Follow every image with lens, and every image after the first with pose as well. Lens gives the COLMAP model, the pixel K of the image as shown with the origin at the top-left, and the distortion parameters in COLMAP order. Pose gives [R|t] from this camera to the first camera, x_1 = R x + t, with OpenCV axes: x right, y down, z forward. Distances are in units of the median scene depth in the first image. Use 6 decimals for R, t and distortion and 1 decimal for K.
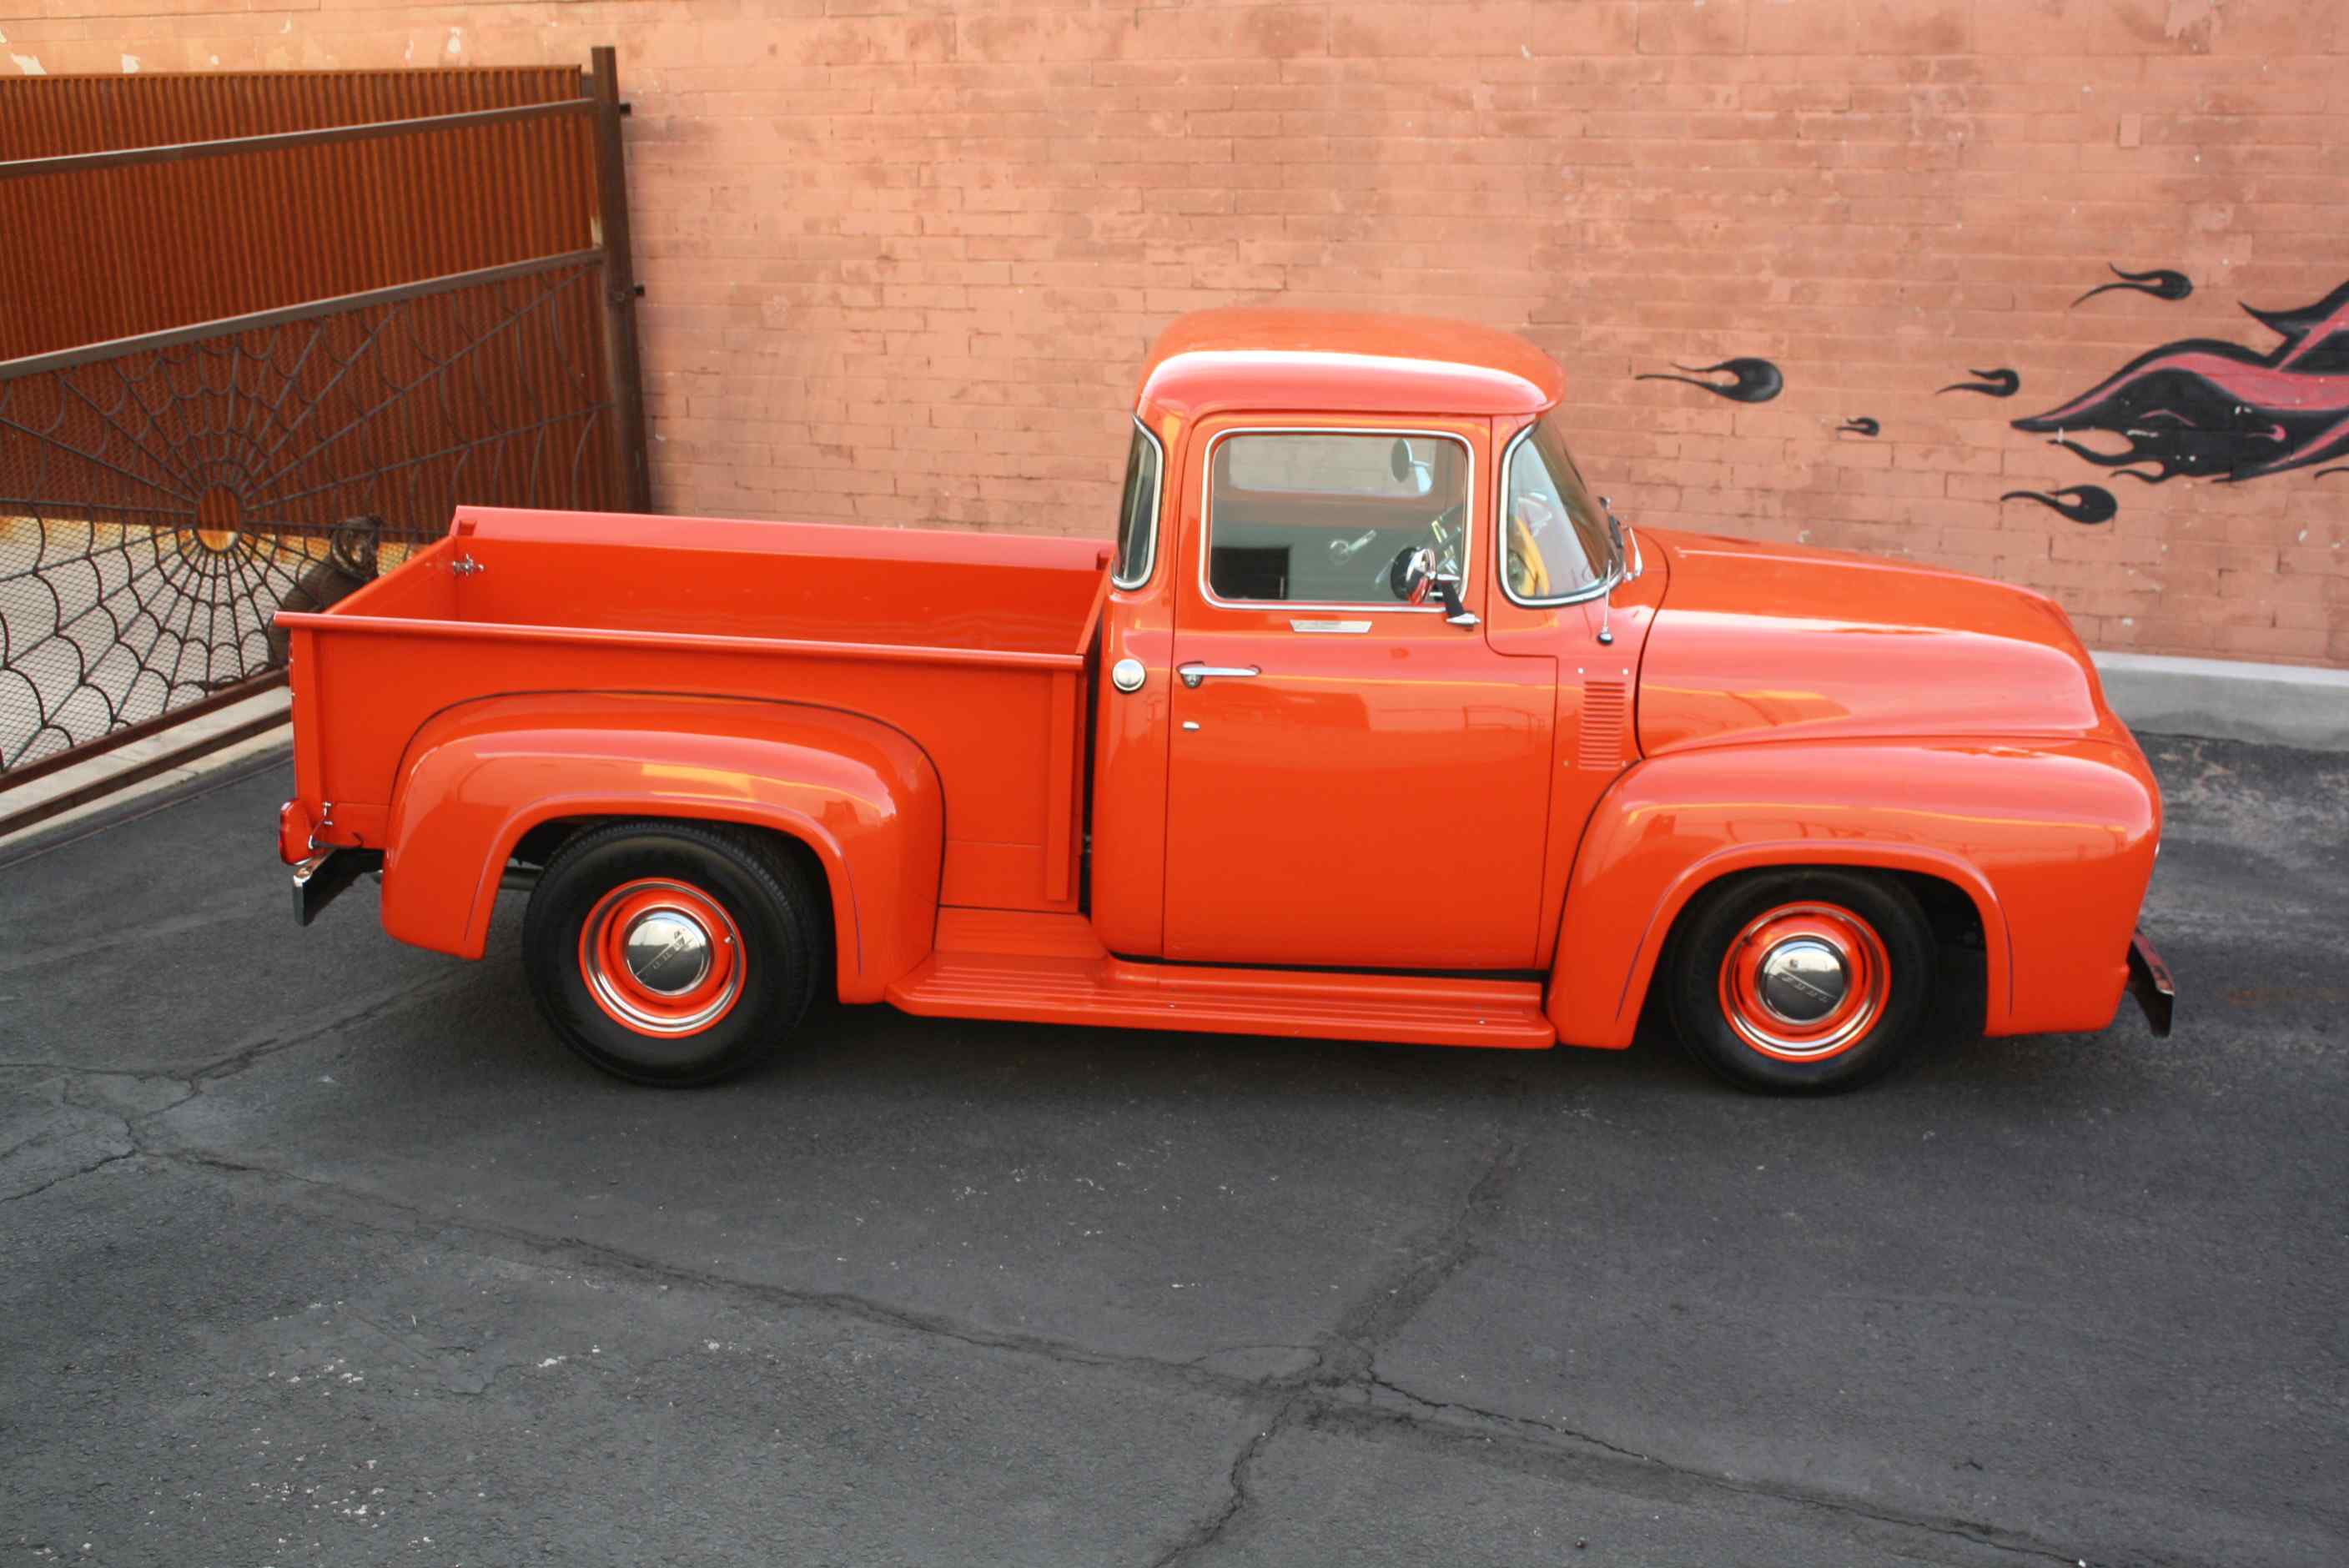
lens RADIAL K [[2603.0, 0, 1170.4], [0, 2603.0, 781.5], [0, 0, 1]] dist [-0.118155, 0.155332]
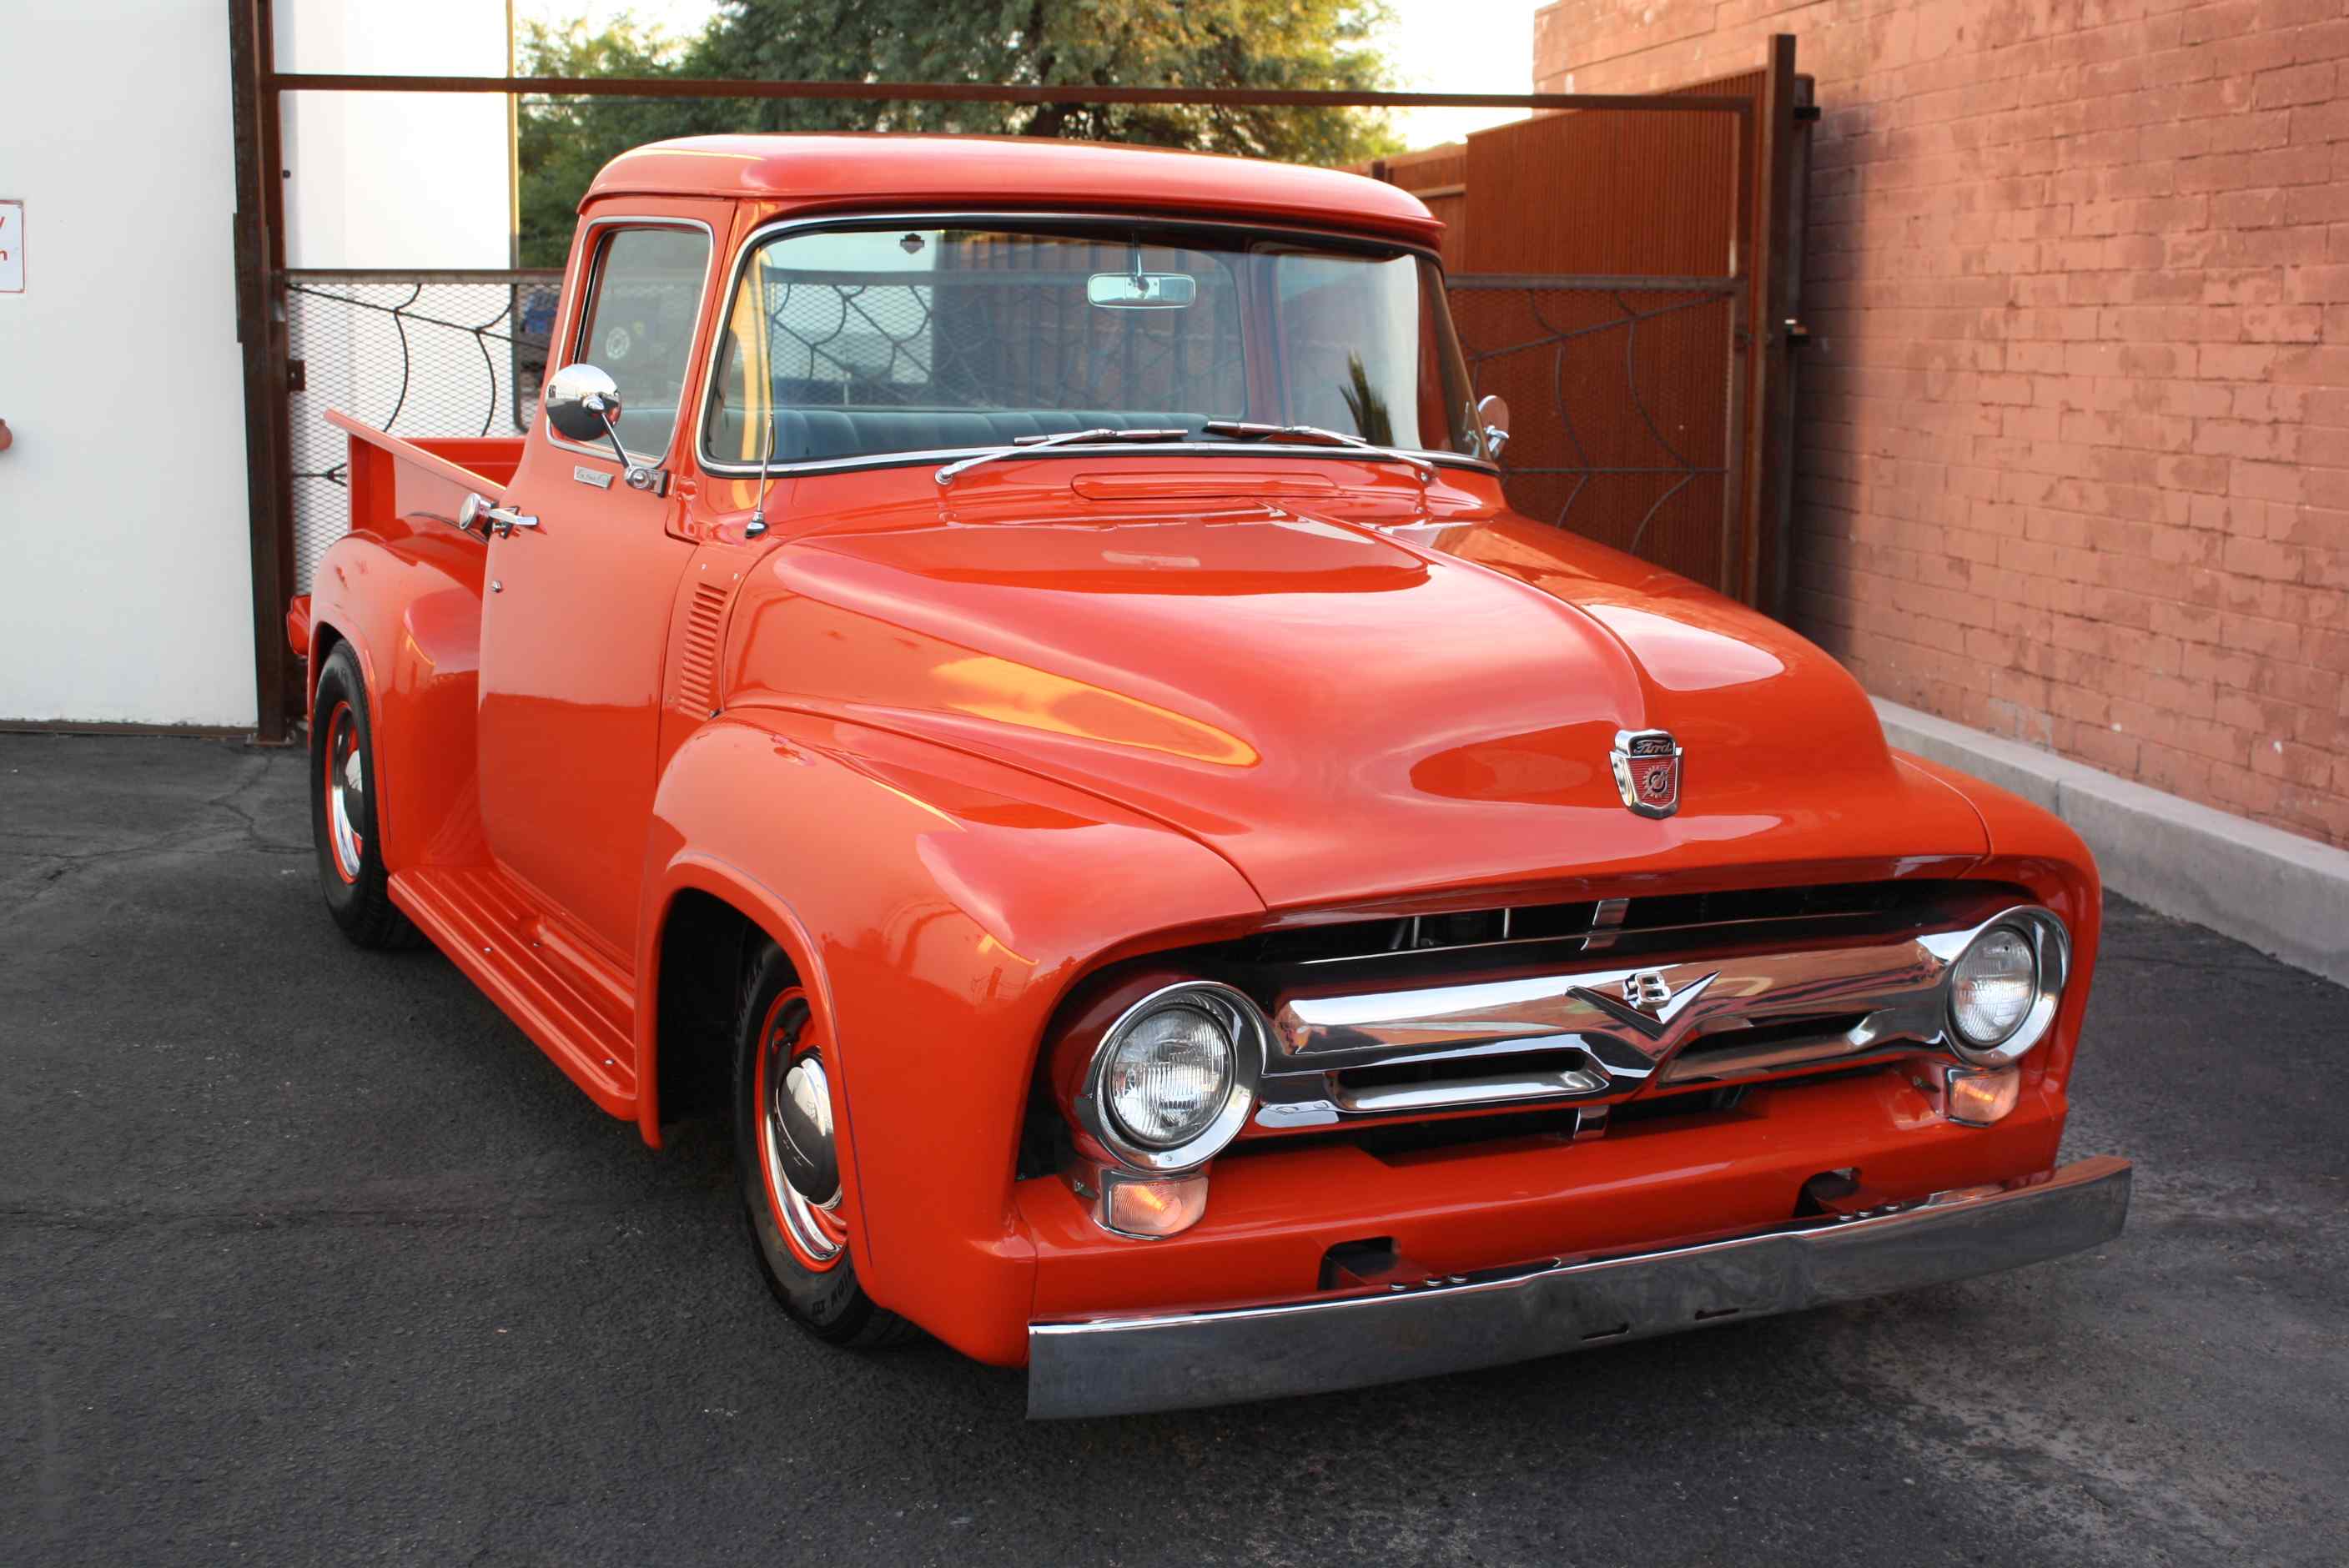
lens RADIAL K [[2920.5, 0, 1179.0], [0, 2920.5, 794.9], [0, 0, 1]] dist [-0.087169, 0.132248]
pose [[0.517909, 0.165252, -0.839322, 0.545025], [-0.275711, 0.961051, 0.019090, -0.021425], [0.809786, 0.221524, 0.543299, 0.443946]]
